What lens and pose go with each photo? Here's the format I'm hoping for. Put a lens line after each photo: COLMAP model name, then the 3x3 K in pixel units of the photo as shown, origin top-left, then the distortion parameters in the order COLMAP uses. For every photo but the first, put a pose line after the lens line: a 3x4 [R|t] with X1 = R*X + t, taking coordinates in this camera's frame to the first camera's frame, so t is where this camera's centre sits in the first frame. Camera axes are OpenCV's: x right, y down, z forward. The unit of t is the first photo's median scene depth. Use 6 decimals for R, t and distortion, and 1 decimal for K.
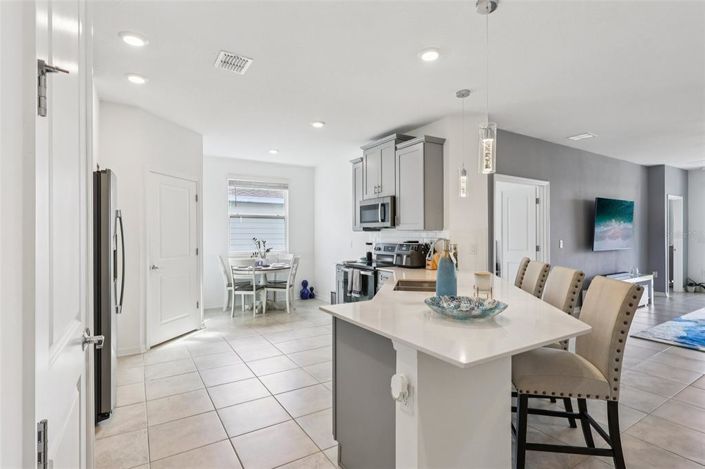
lens RADIAL K [[347.4, 0, 352.5], [0, 347.4, 235.7], [0, 0, 1]] dist [0.001325, 0.000269]
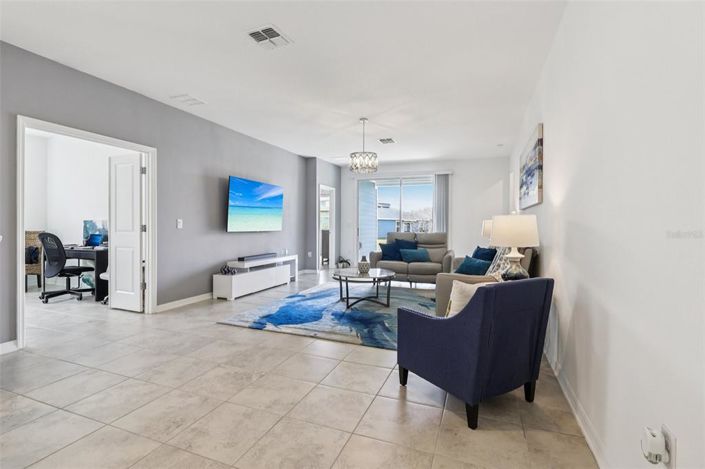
lens RADIAL K [[328.1, 0, 353.2], [0, 328.1, 230.9], [0, 0, 1]] dist [-0.000830, -0.000079]
pose [[0.808210, -0.000079, 0.588894, 0.400551], [-0.008210, 0.999901, 0.011403, 0.024857], [-0.588837, -0.014051, 0.808130, 0.069013]]
